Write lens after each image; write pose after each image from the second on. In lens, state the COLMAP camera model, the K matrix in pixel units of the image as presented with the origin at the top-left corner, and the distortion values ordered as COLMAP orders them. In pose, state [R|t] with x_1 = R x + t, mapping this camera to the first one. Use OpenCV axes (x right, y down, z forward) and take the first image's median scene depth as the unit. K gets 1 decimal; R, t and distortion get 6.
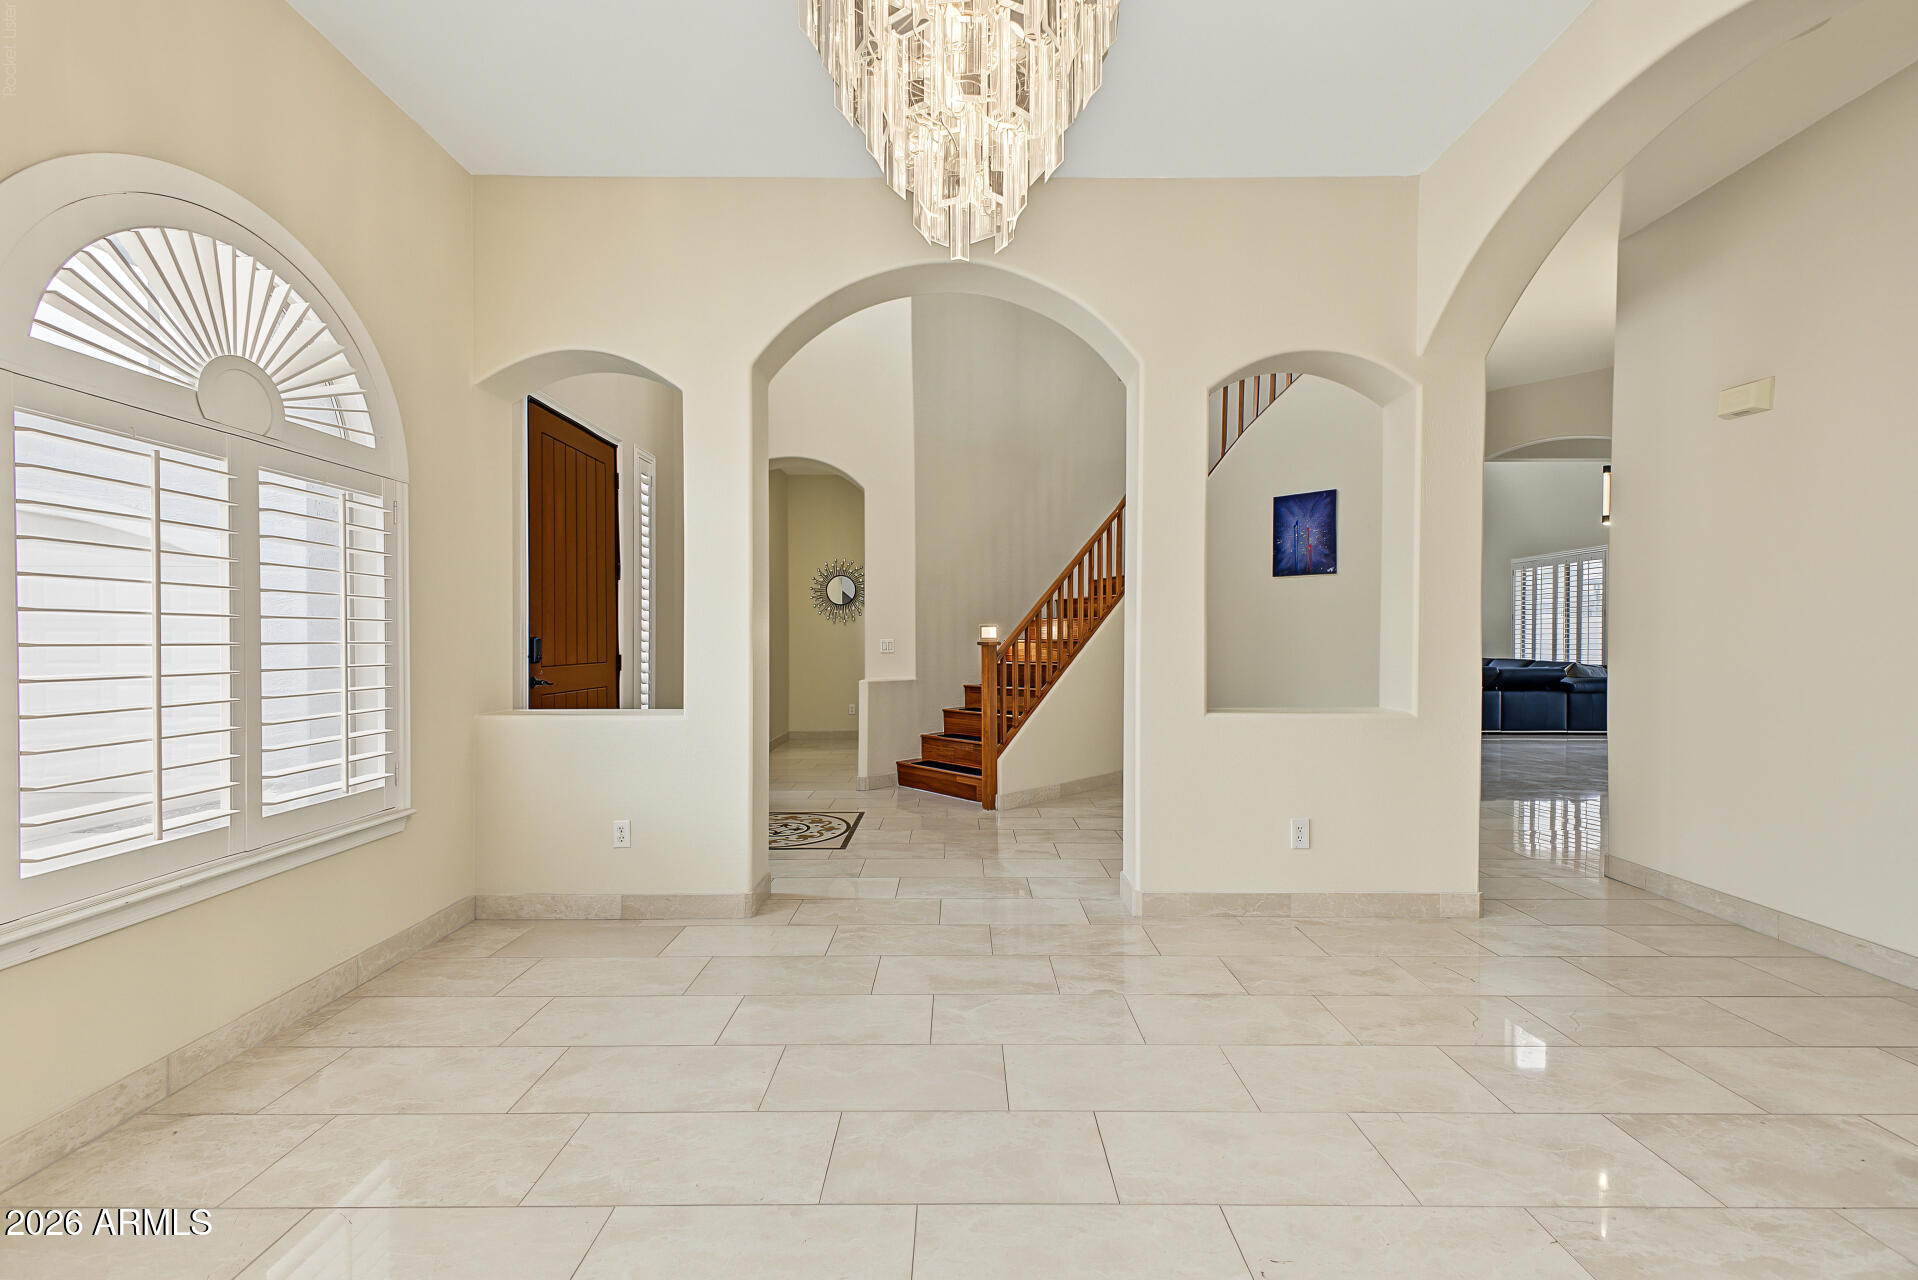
lens RADIAL K [[766.9, 0, 959.0], [0, 766.9, 640.0], [0, 0, 1]] dist [-0.000148, 0.000125]
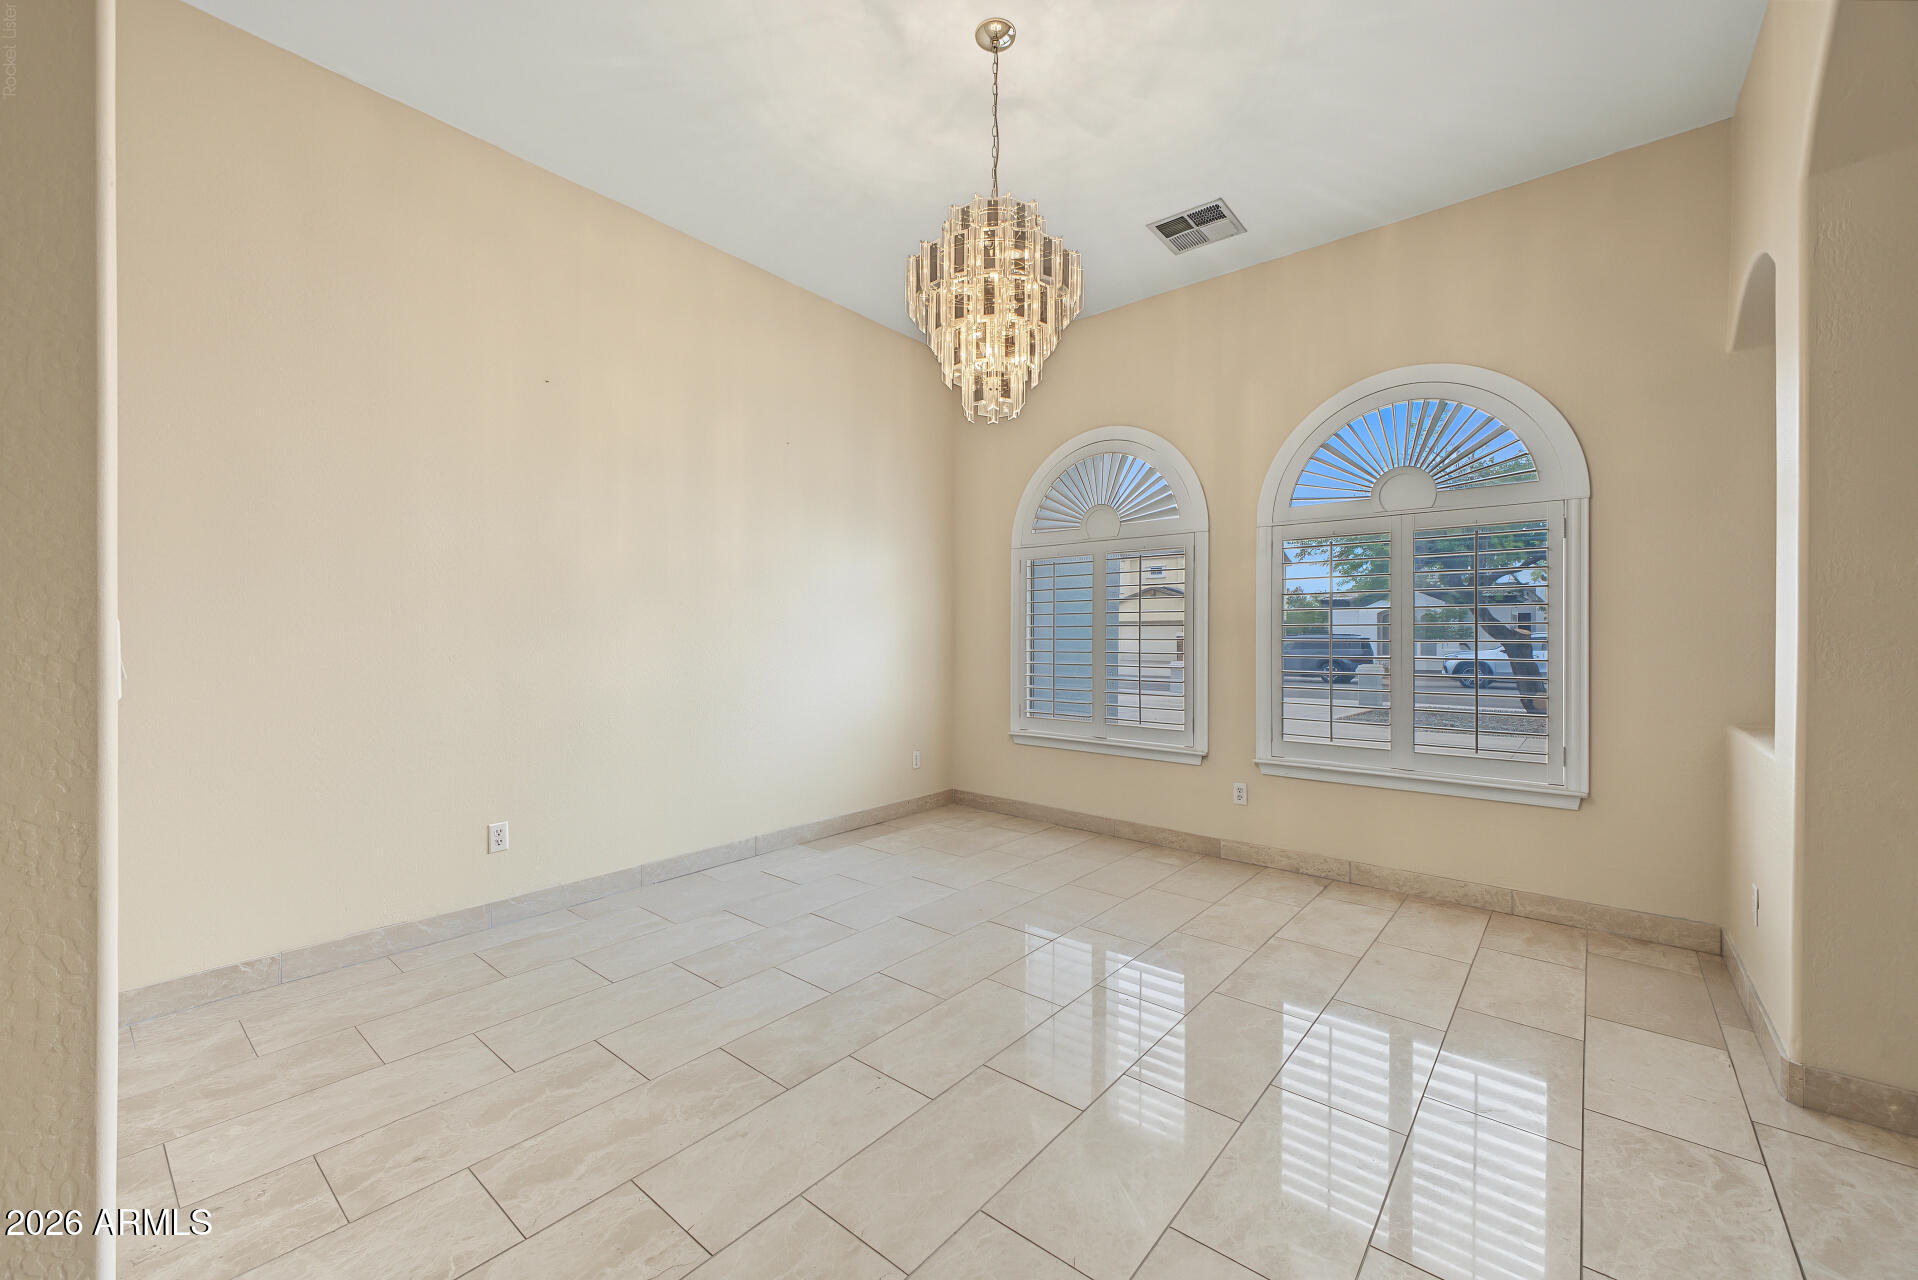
lens RADIAL K [[766.9, 0, 959.0], [0, 766.9, 640.0], [0, 0, 1]] dist [-0.000148, 0.000125]
pose [[-0.638677, 0.001502, -0.769474, 0.789313], [-0.005717, 0.999961, 0.006697, -0.001465], [0.769454, 0.008676, -0.638643, 1.139016]]
